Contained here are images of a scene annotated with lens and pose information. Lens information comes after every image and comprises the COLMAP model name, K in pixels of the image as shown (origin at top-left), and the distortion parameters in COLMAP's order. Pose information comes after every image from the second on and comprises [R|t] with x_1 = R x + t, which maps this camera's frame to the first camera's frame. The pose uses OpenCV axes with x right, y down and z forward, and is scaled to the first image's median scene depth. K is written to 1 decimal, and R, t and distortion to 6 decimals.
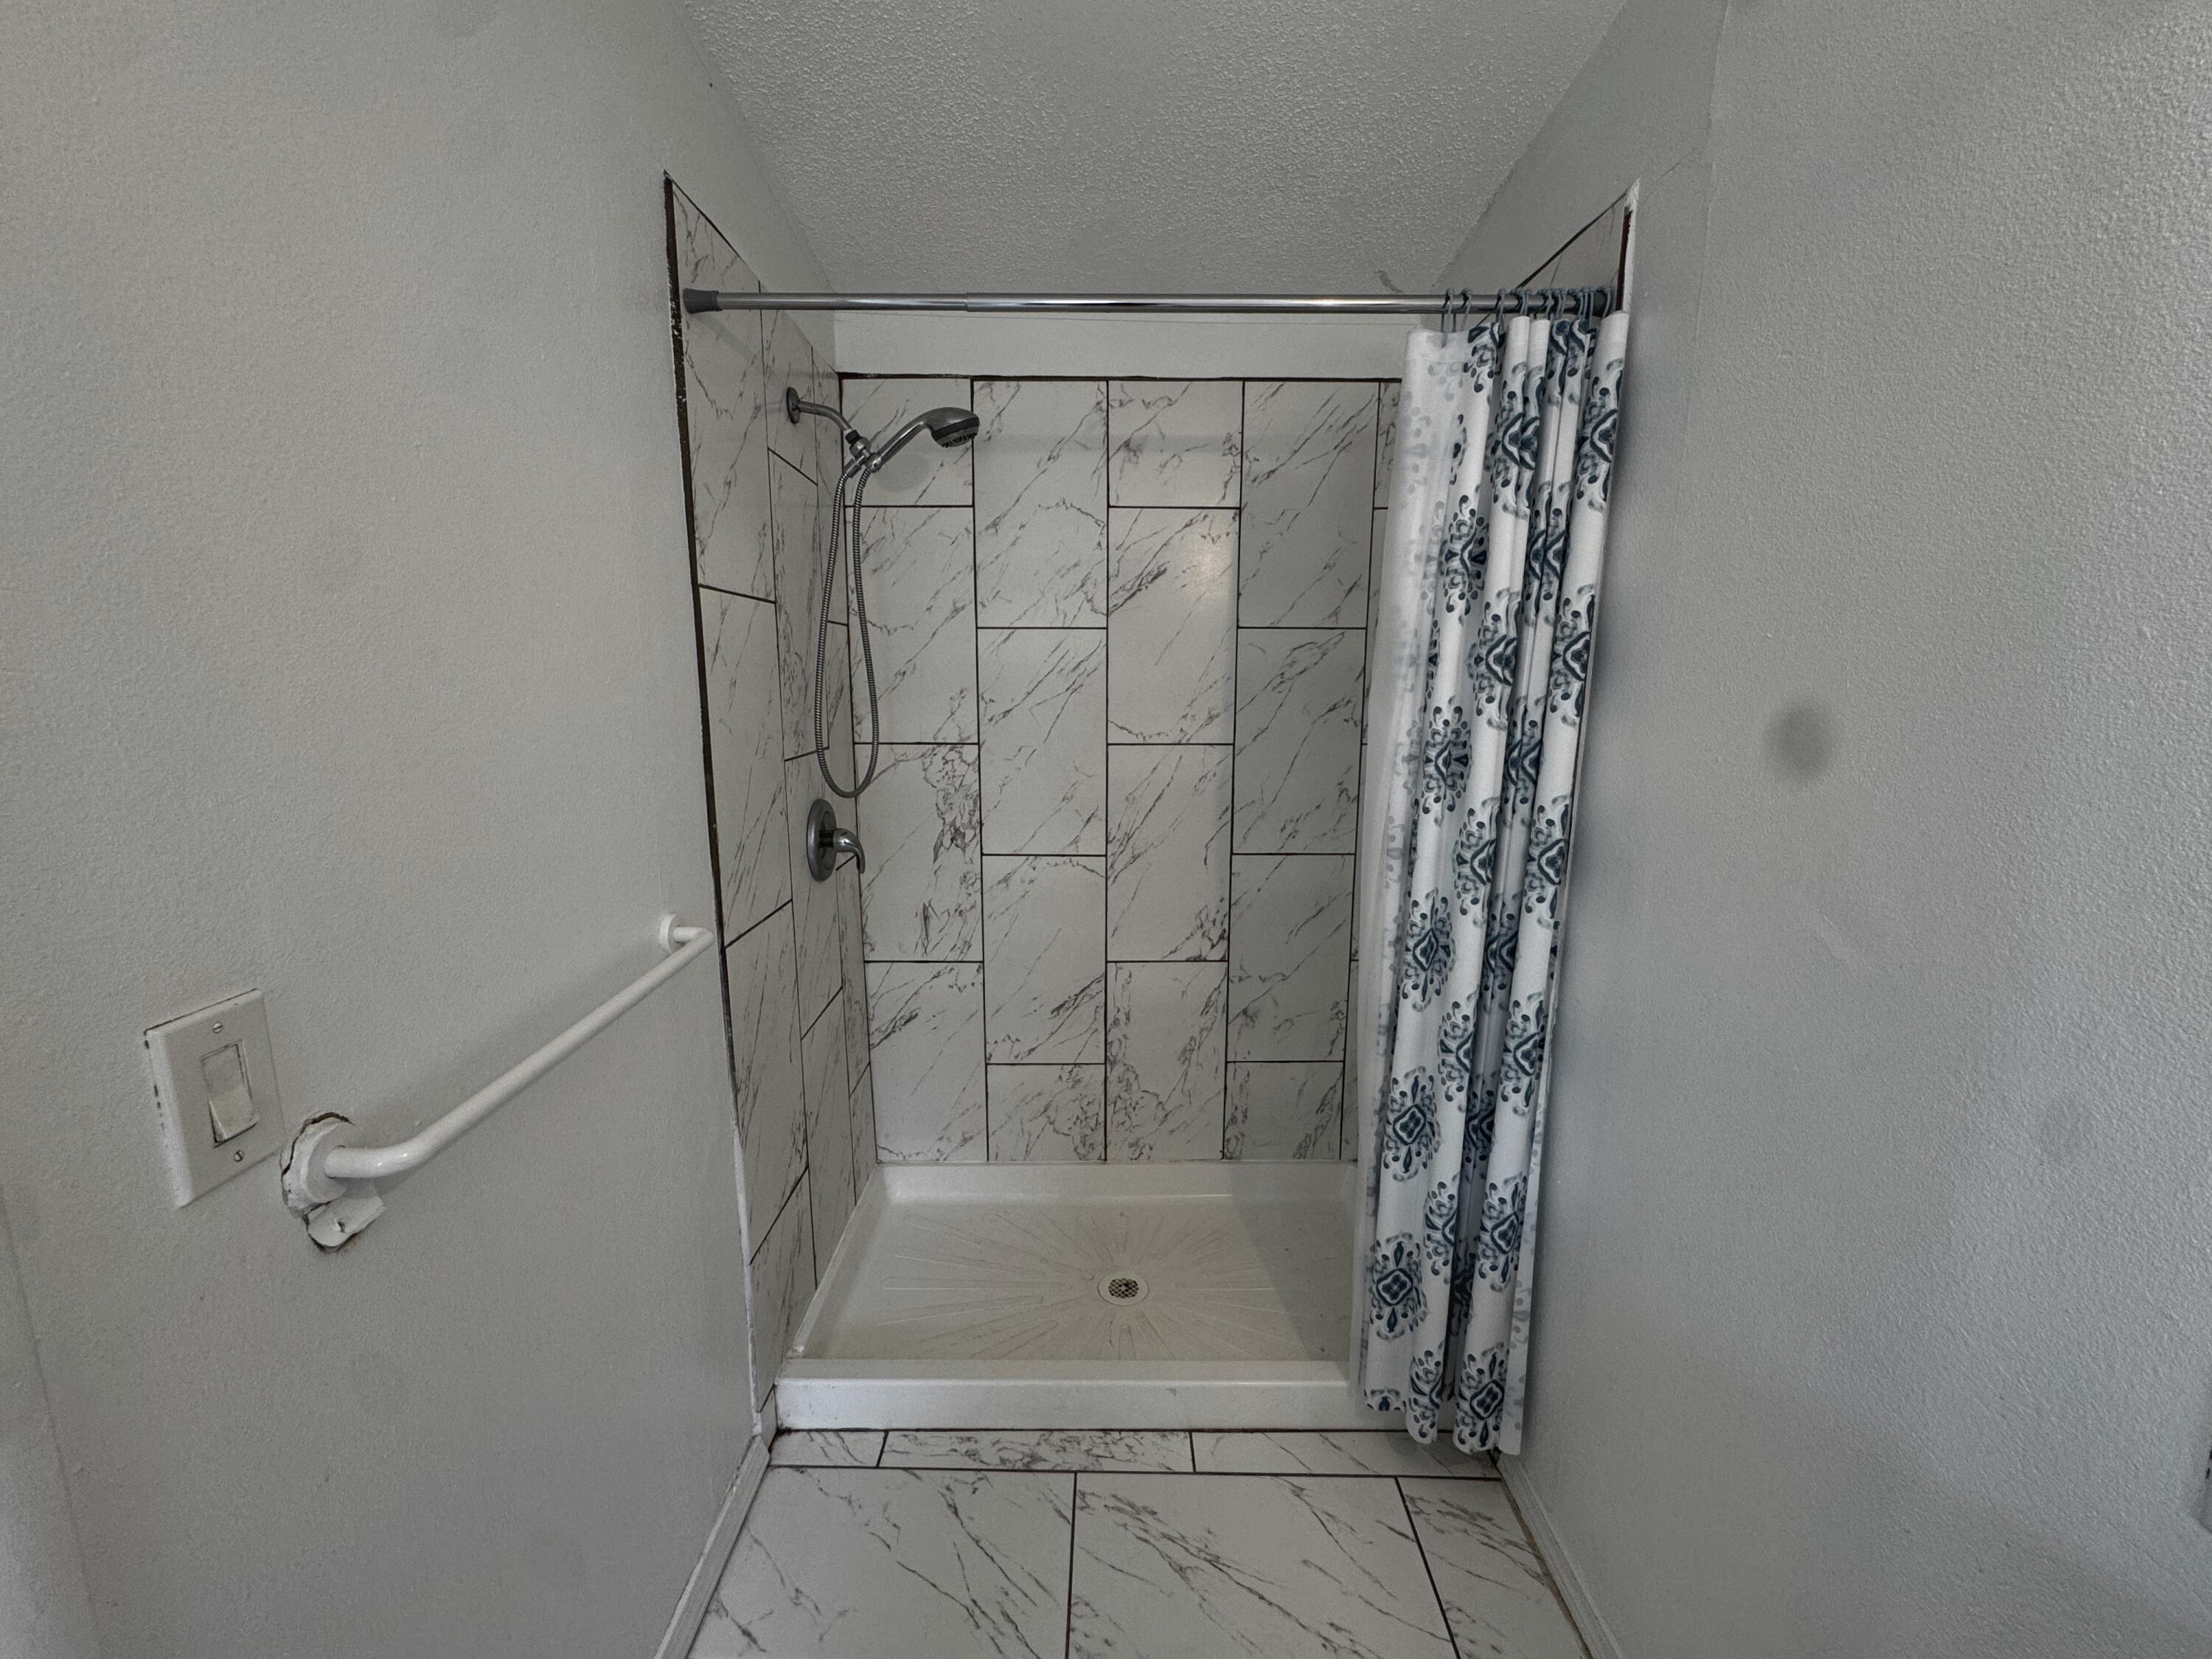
lens RADIAL K [[884.2, 0, 1098.3], [0, 884.2, 824.4], [0, 0, 1]] dist [-0.004348, 0.000673]
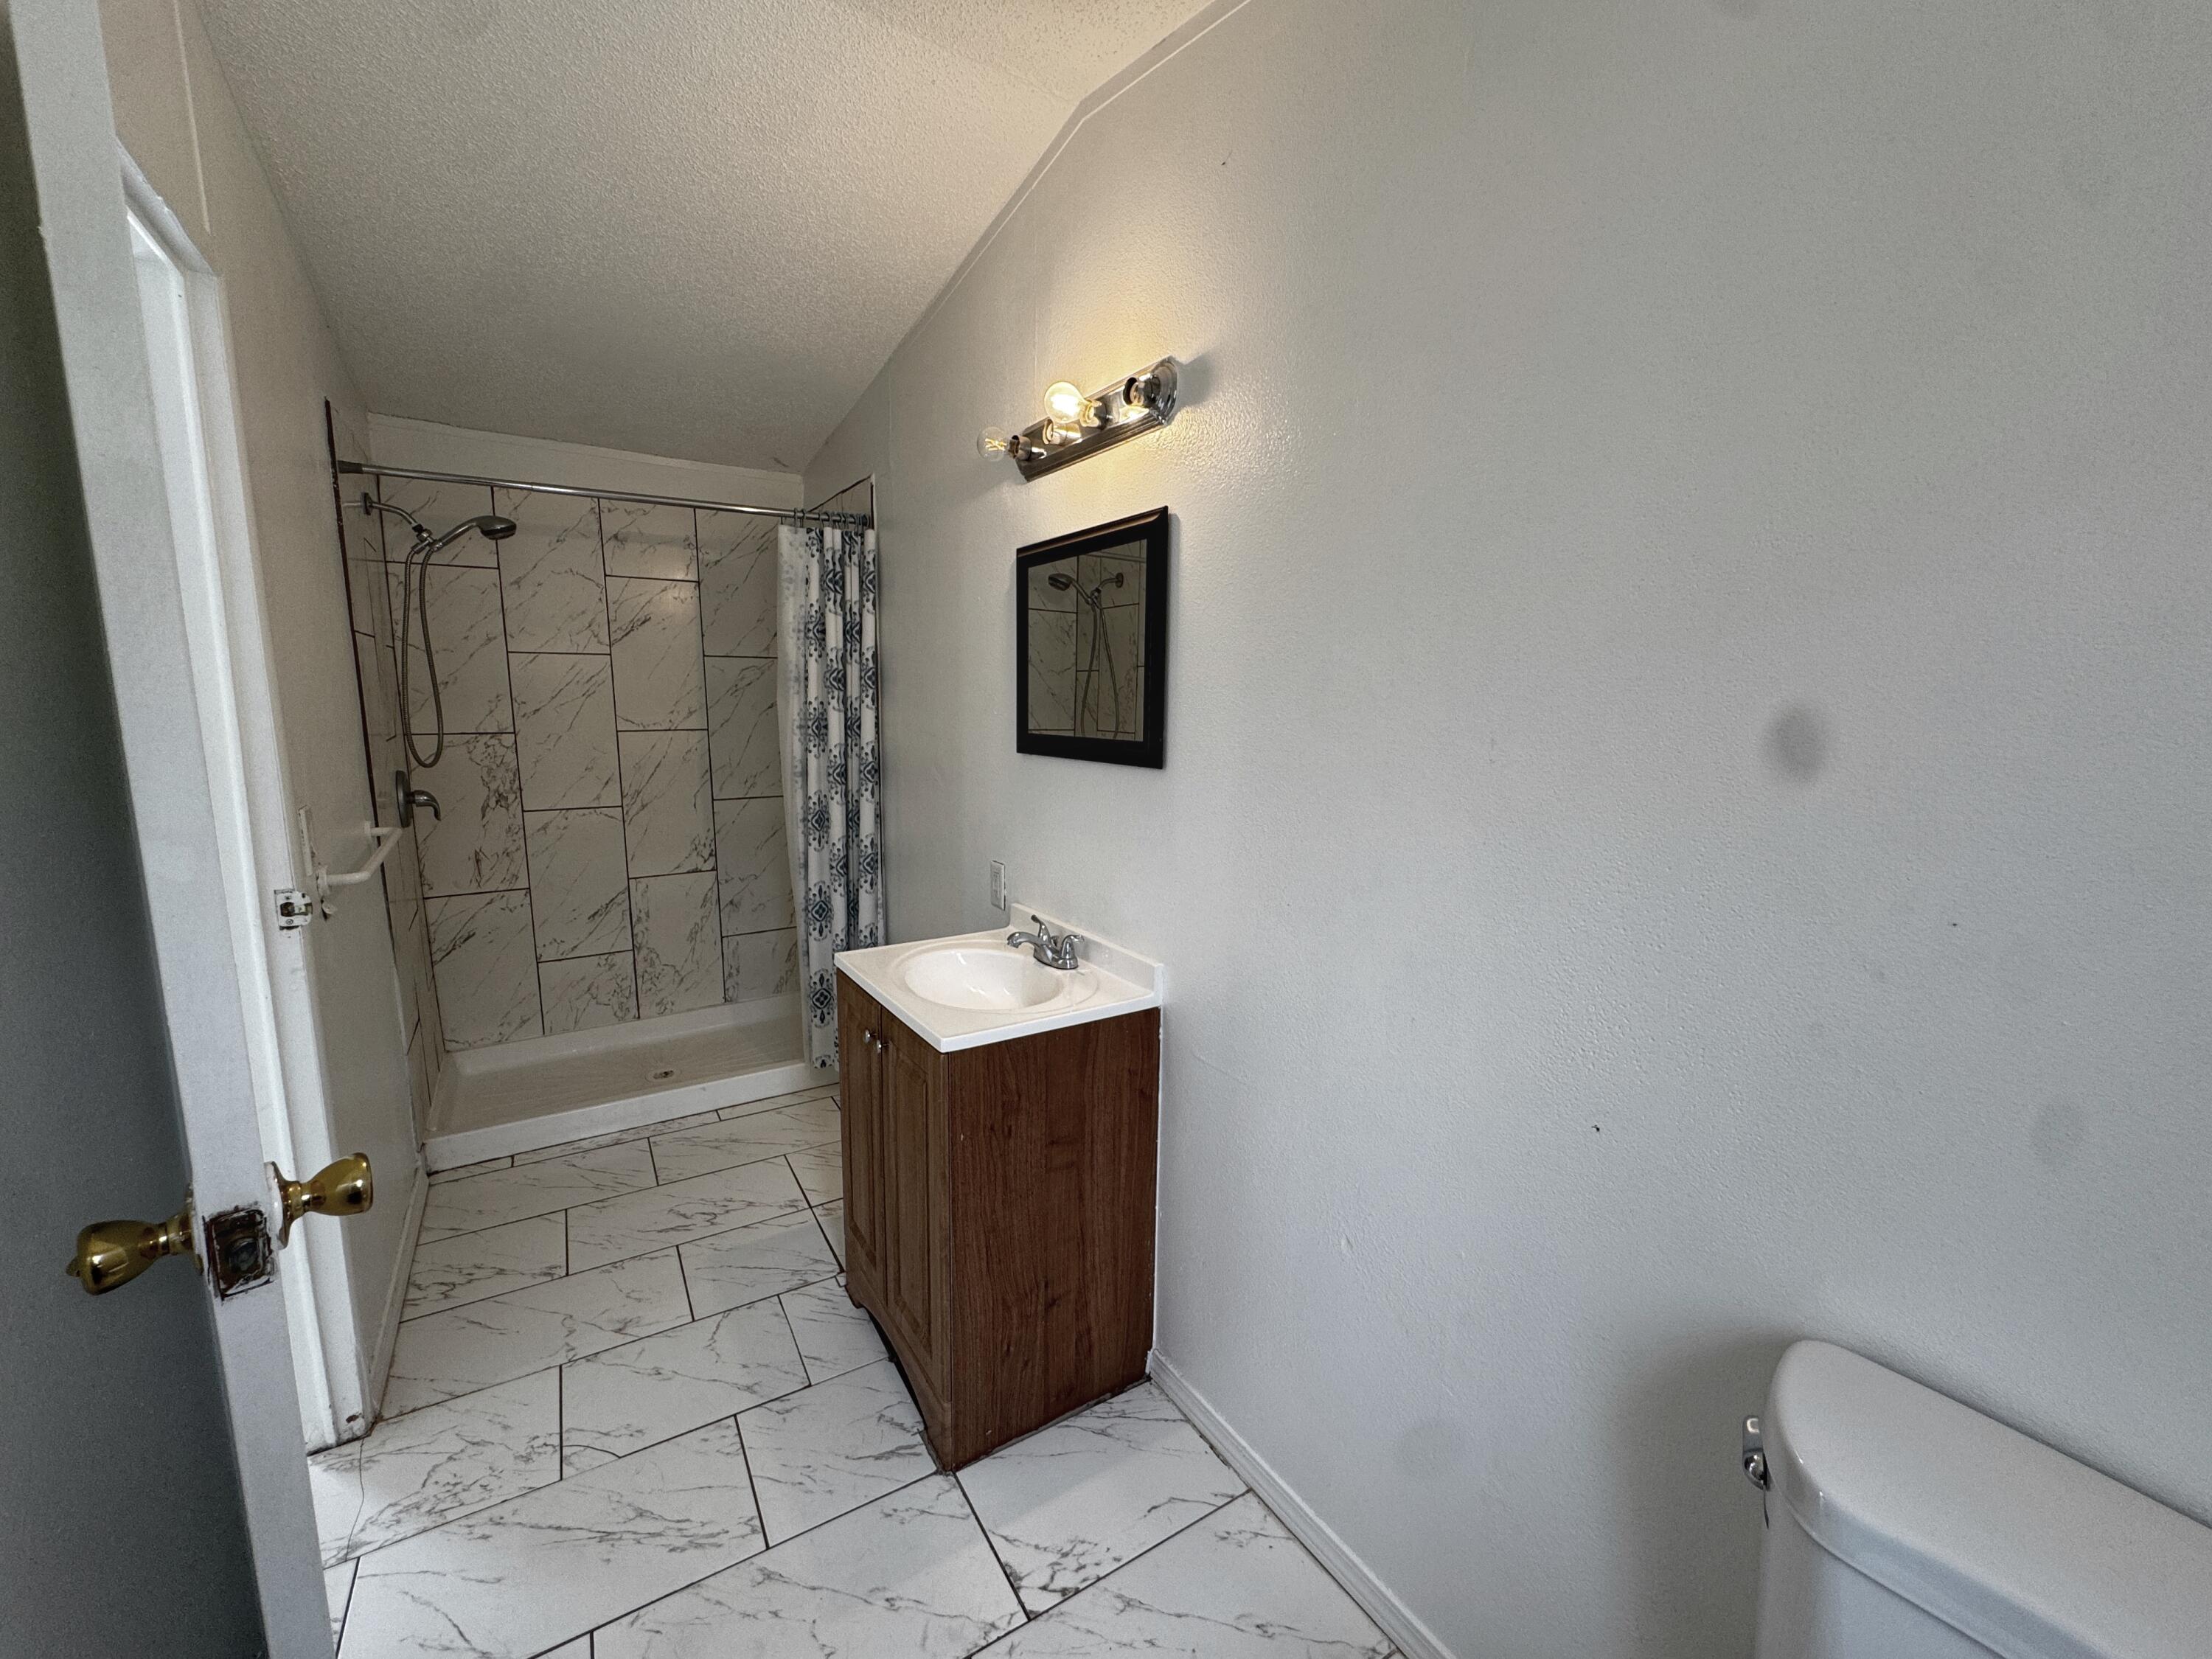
lens RADIAL K [[884.2, 0, 1108.3], [0, 884.2, 825.6], [0, 0, 1]] dist [-0.004348, 0.000673]
pose [[0.840235, -0.079054, 0.536428, -0.127228], [0.084718, 0.996305, 0.014129, 0.142602], [-0.535563, 0.033573, 0.843828, -0.851892]]
